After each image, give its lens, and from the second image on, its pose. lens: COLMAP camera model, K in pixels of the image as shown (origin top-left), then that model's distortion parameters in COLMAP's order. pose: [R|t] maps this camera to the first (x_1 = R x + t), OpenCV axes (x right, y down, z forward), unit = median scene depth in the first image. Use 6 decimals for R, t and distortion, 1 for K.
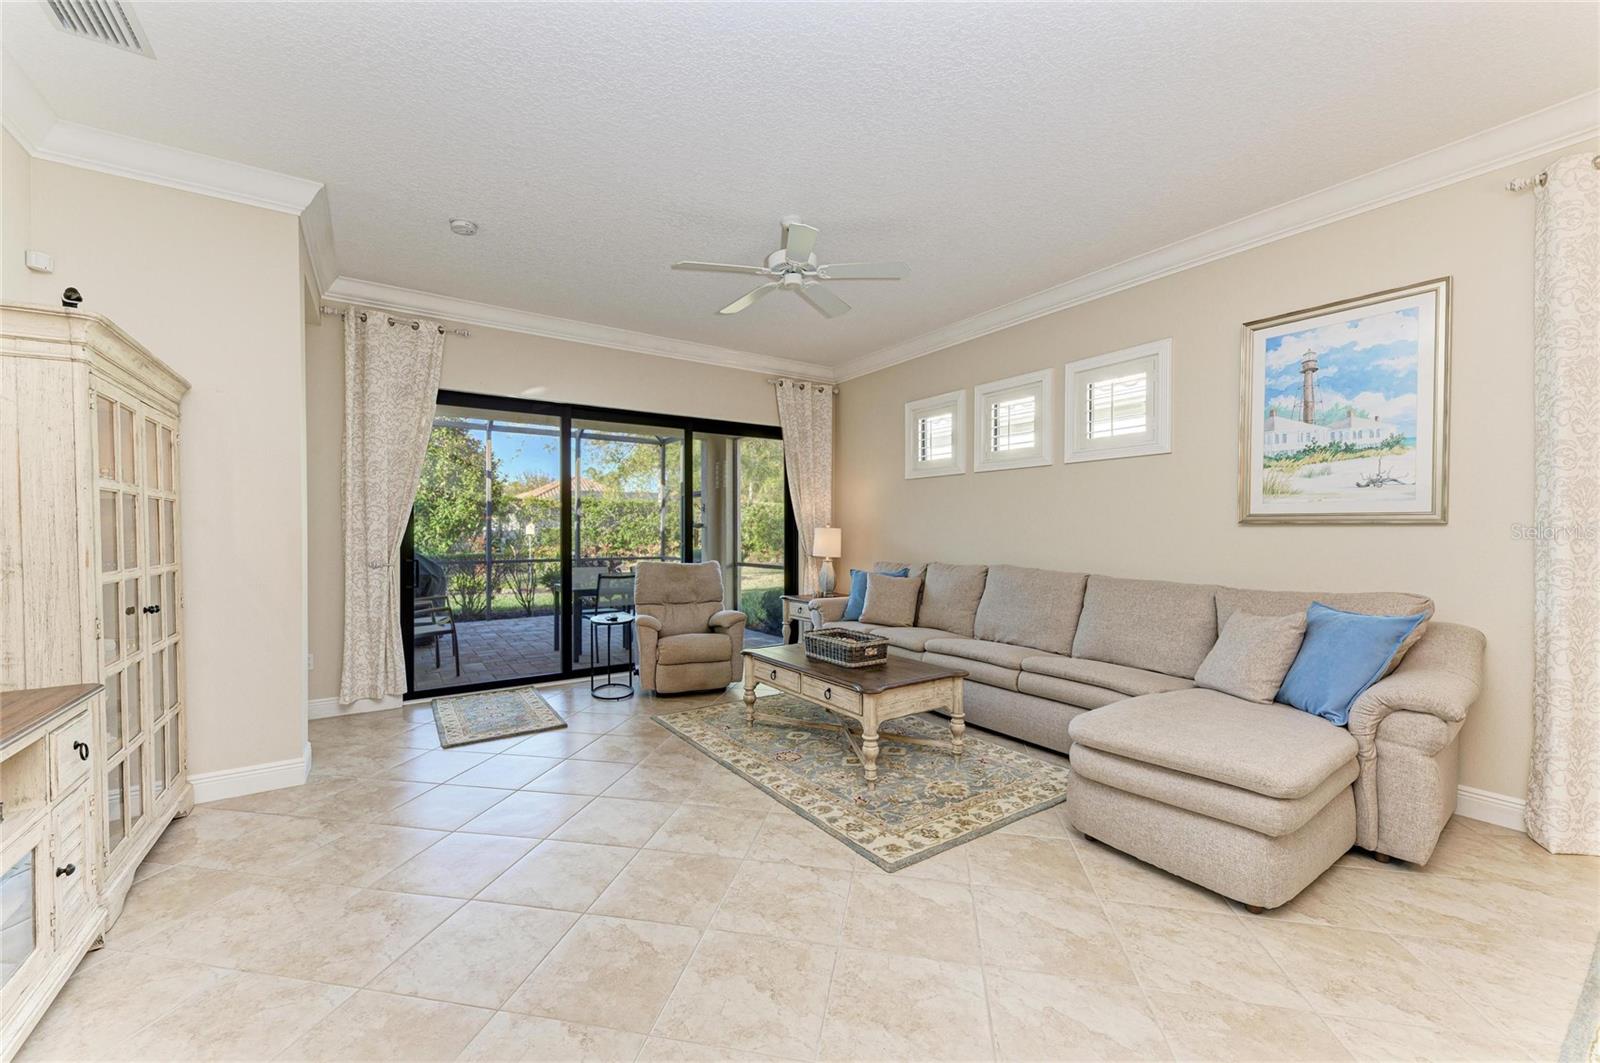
lens RADIAL K [[623.2, 0, 795.7], [0, 623.2, 535.4], [0, 0, 1]] dist [0.018415, -0.000062]
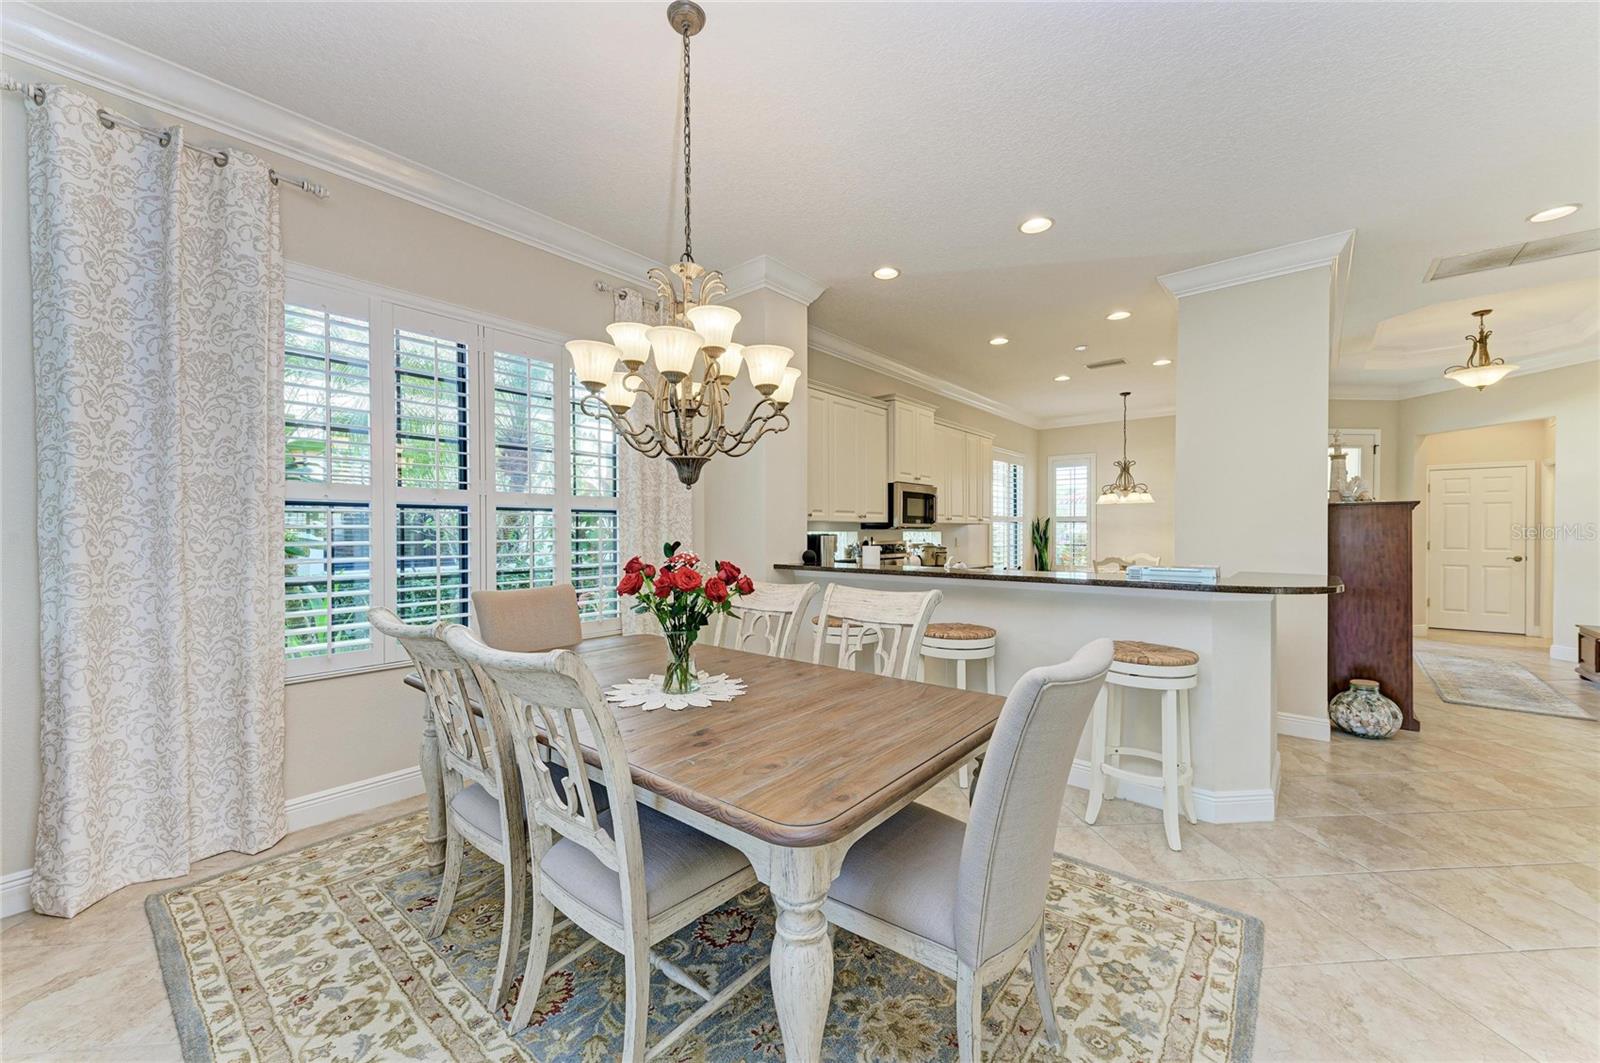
lens RADIAL K [[601.3, 0, 812.4], [0, 601.3, 534.6], [0, 0, 1]] dist [0.017700, -0.004340]
pose [[-0.287377, -0.006893, 0.957793, 0.091568], [0.006006, 0.999941, 0.008998, -0.001780], [-0.957799, 0.008338, -0.287319, 0.190263]]
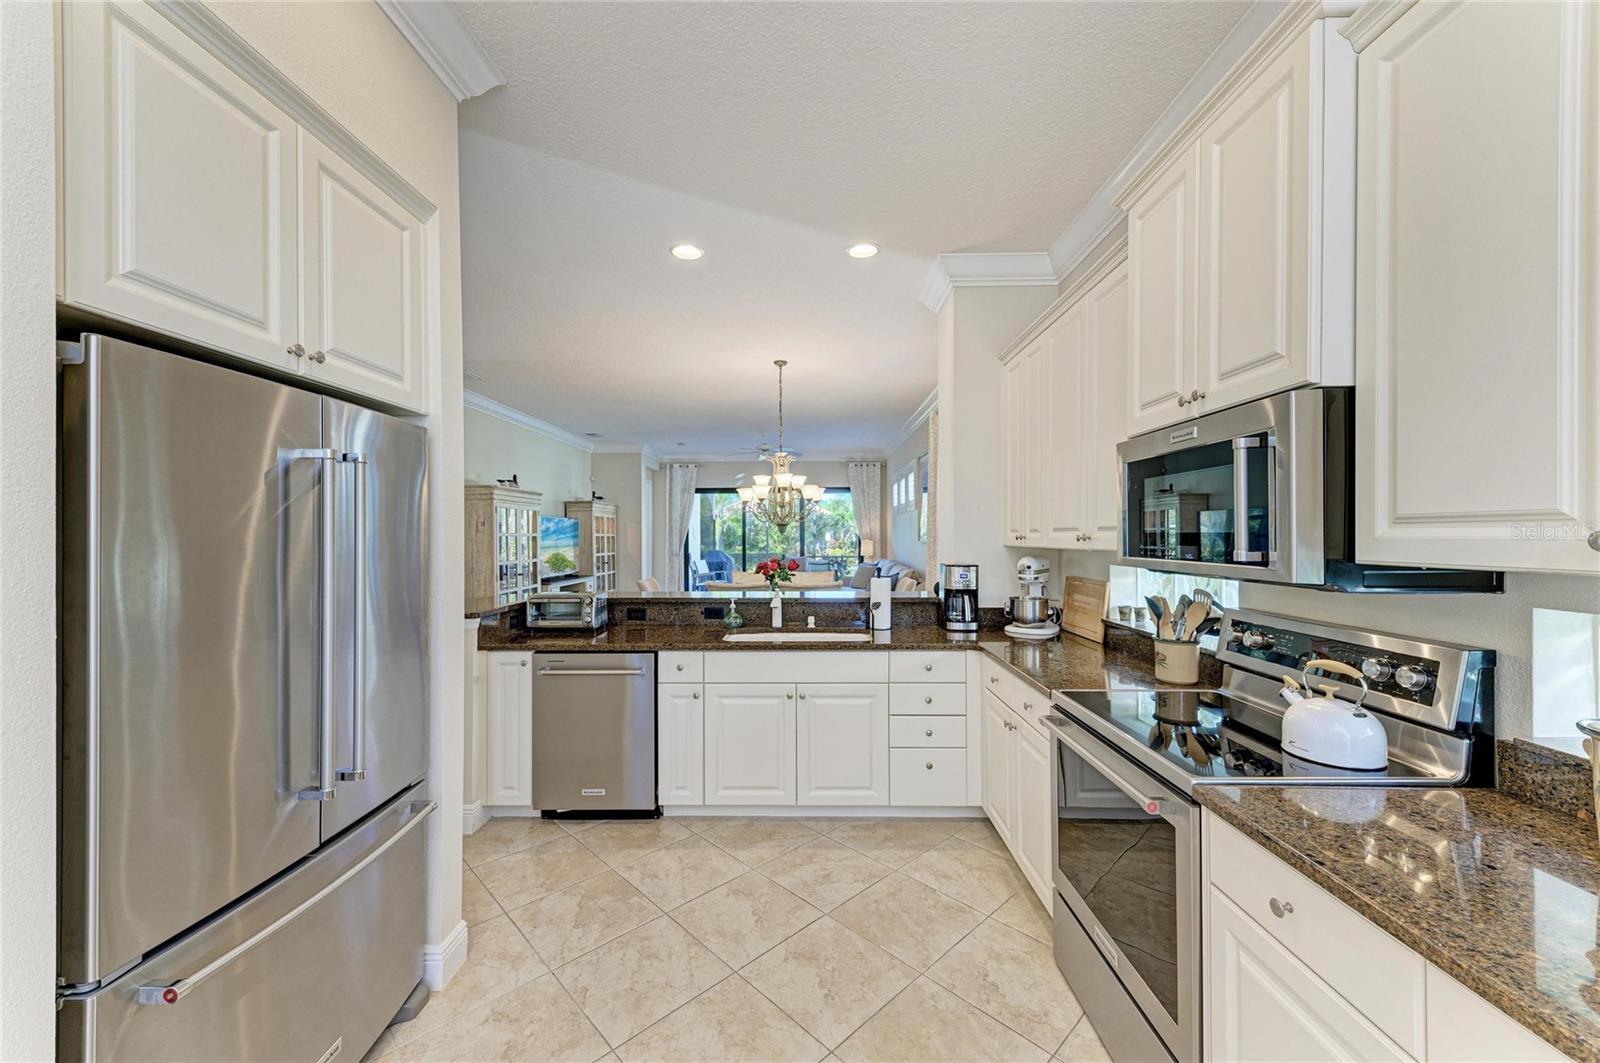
lens RADIAL K [[607.9, 0, 800.3], [0, 607.9, 535.5], [0, 0, 1]] dist [0.021192, -0.005929]
pose [[0.823175, -0.002263, -0.567784, 1.415868], [-0.000583, 0.999988, -0.004831, -0.027680], [0.567788, 0.004308, 0.823163, -0.964903]]
